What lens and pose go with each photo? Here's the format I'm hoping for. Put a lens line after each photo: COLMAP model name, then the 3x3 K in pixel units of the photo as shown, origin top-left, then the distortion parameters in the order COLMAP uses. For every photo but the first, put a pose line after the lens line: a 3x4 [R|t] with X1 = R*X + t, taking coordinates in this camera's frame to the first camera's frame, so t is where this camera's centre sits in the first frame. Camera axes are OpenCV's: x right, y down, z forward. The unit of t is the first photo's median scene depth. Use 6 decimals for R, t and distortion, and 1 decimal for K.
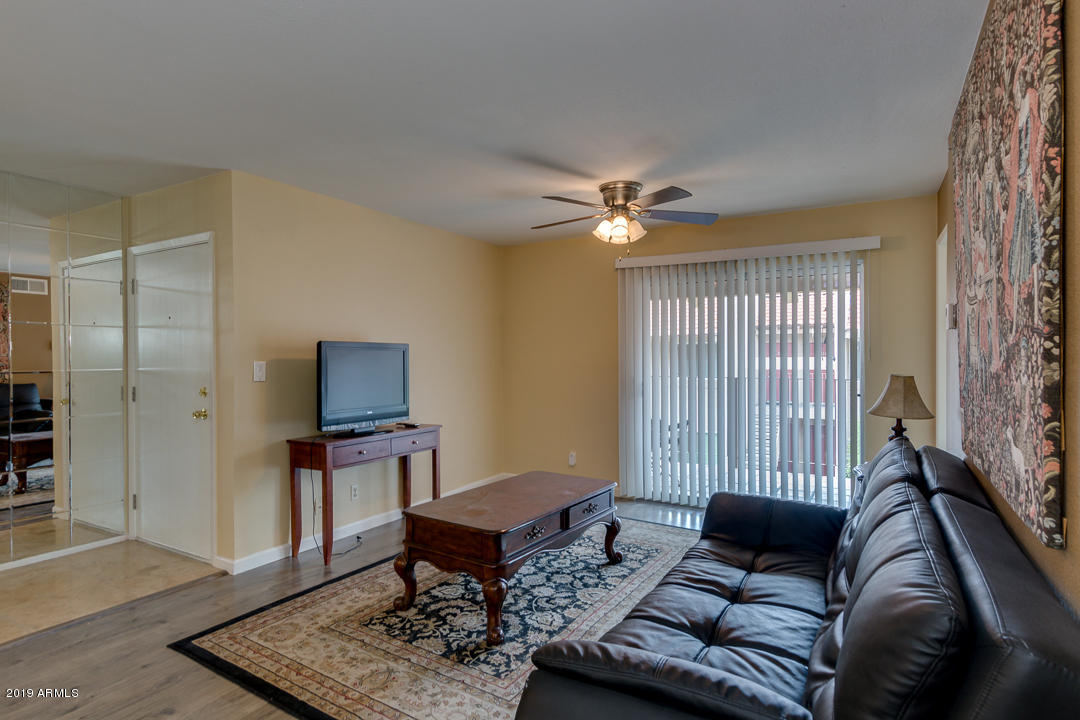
lens RADIAL K [[576.1, 0, 522.5], [0, 576.1, 366.5], [0, 0, 1]] dist [0.009030, -0.001112]
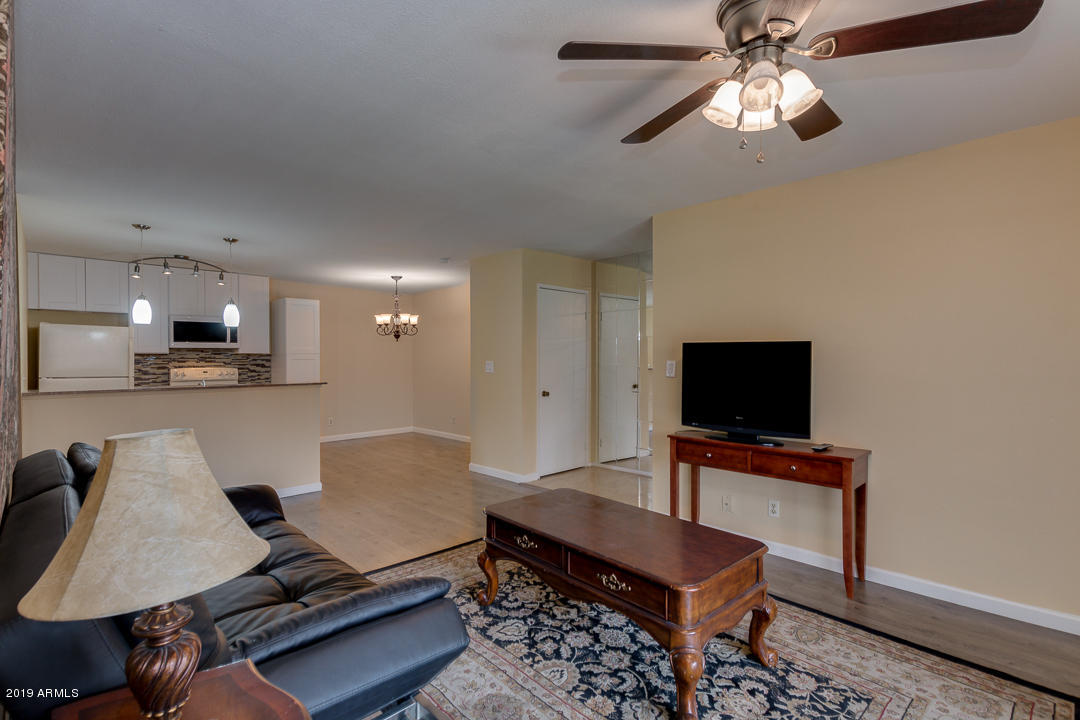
lens RADIAL K [[507.2, 0, 544.5], [0, 507.2, 362.4], [0, 0, 1]] dist [0.005056, -0.002269]
pose [[-0.230915, 0.015452, -0.972851, 0.716933], [-0.018791, 0.999617, 0.020337, -0.026591], [0.972792, 0.022977, -0.230536, 1.045500]]
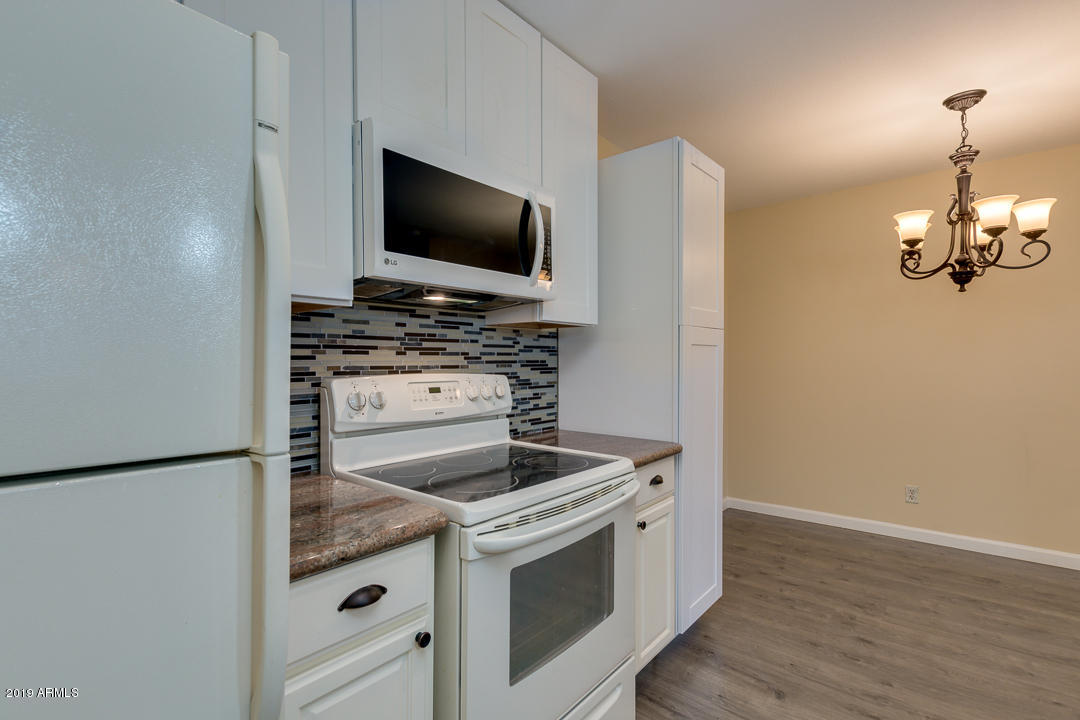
lens RADIAL K [[507.2, 0, 535.5], [0, 507.2, 362.7], [0, 0, 1]] dist [0.005056, -0.002269]
pose [[-0.154757, 0.006132, -0.987934, -0.393099], [-0.014607, 0.999857, 0.008494, 0.041342], [0.987845, 0.015745, -0.154645, -0.496214]]
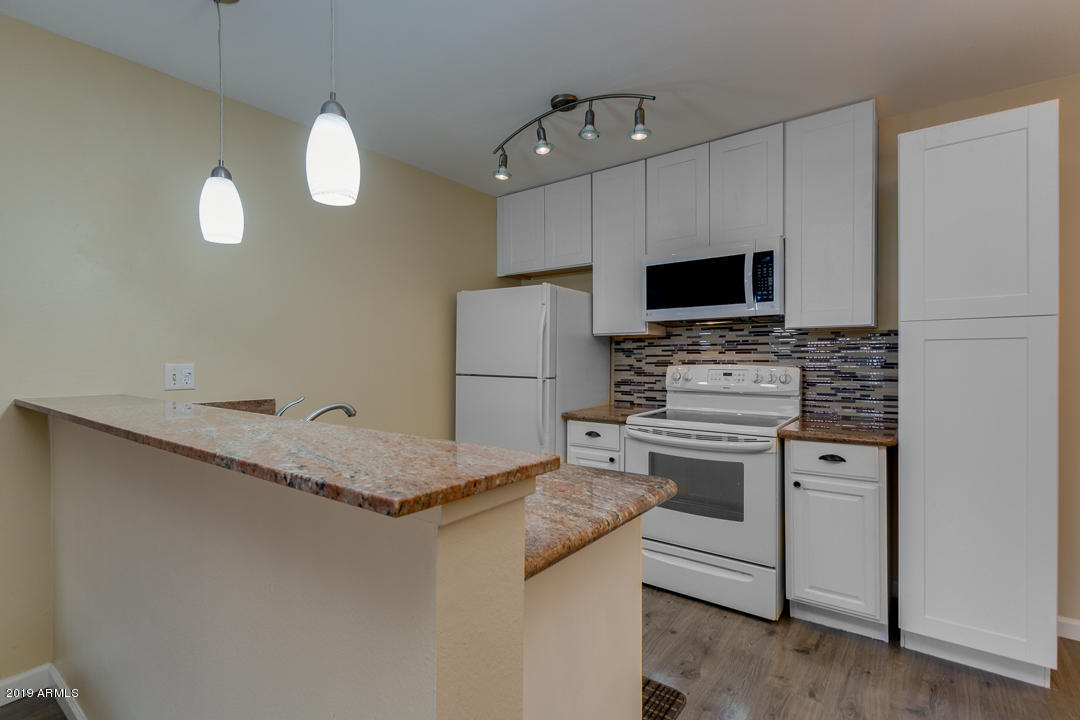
lens RADIAL K [[507.2, 0, 526.4], [0, 507.2, 361.9], [0, 0, 1]] dist [0.005056, -0.002269]
pose [[-0.993784, 0.003709, 0.111267, -0.637624], [0.006479, 0.999678, 0.024541, 0.029867], [-0.111140, 0.025110, -0.993488, 0.231236]]
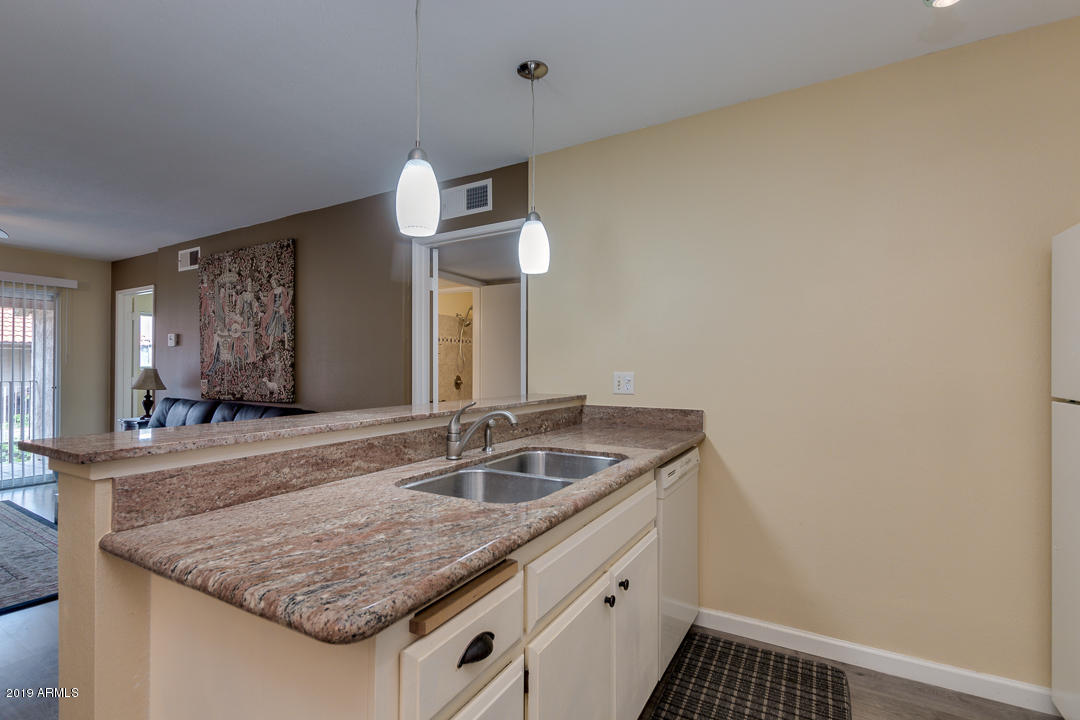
lens RADIAL K [[507.2, 0, 531.7], [0, 507.2, 363.2], [0, 0, 1]] dist [0.005056, -0.002269]
pose [[-0.009197, 0.013177, 0.999871, -0.887932], [0.020400, 0.999708, -0.012987, 0.038436], [-0.999750, 0.020278, -0.009463, -0.216217]]
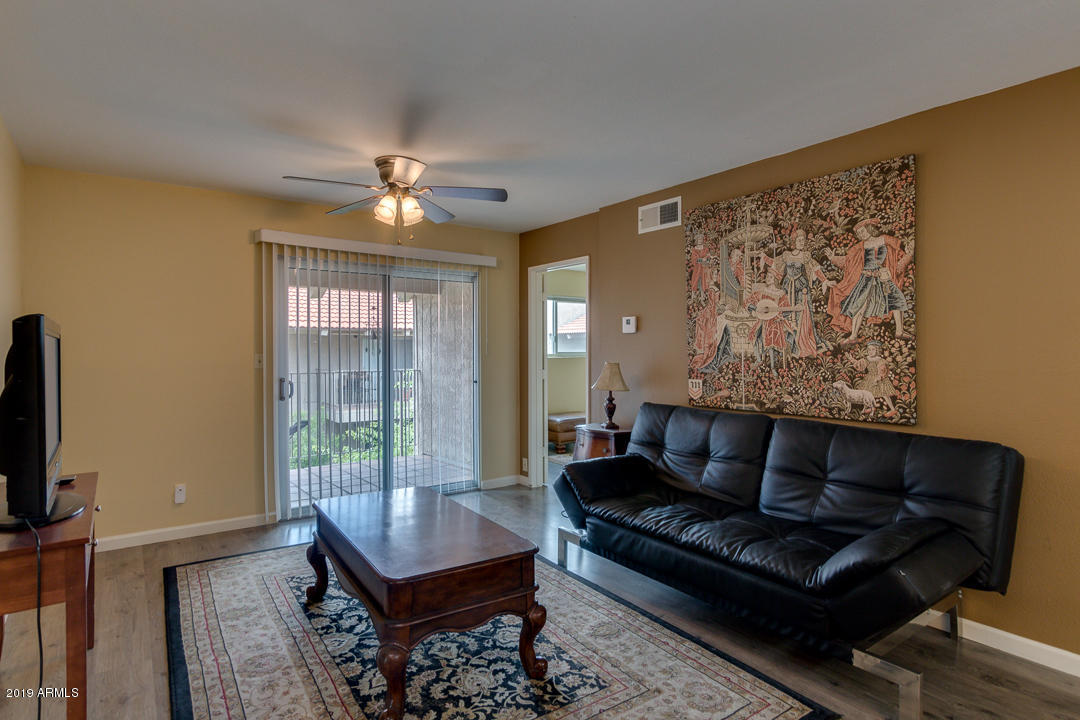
lens RADIAL K [[576.1, 0, 539.2], [0, 576.1, 354.9], [0, 0, 1]] dist [0.009030, -0.001112]
pose [[0.385138, -0.009369, 0.922811, -0.664677], [0.022328, 0.999750, 0.000832, -0.008154], [-0.922589, 0.020285, 0.385251, 0.503135]]
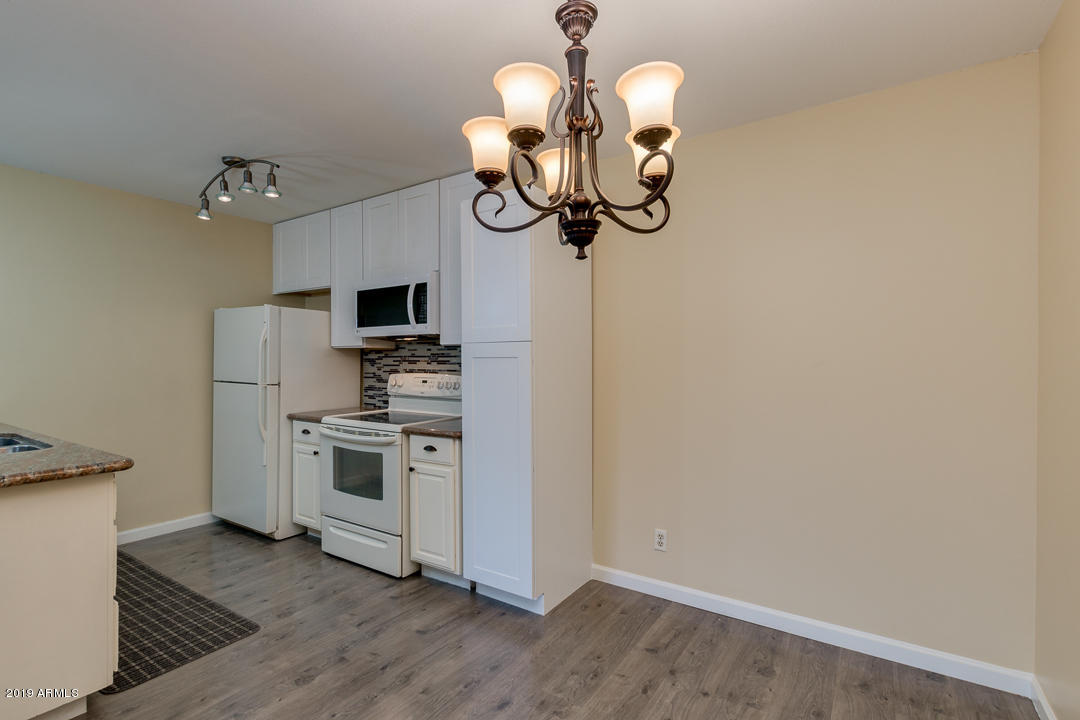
lens RADIAL K [[507.2, 0, 527.6], [0, 507.2, 364.8], [0, 0, 1]] dist [0.005056, -0.002269]
pose [[-0.998534, 0.000342, 0.054132, -1.155992], [0.001876, 0.999598, 0.028295, 0.010507], [-0.054101, 0.028355, -0.998133, 0.365194]]
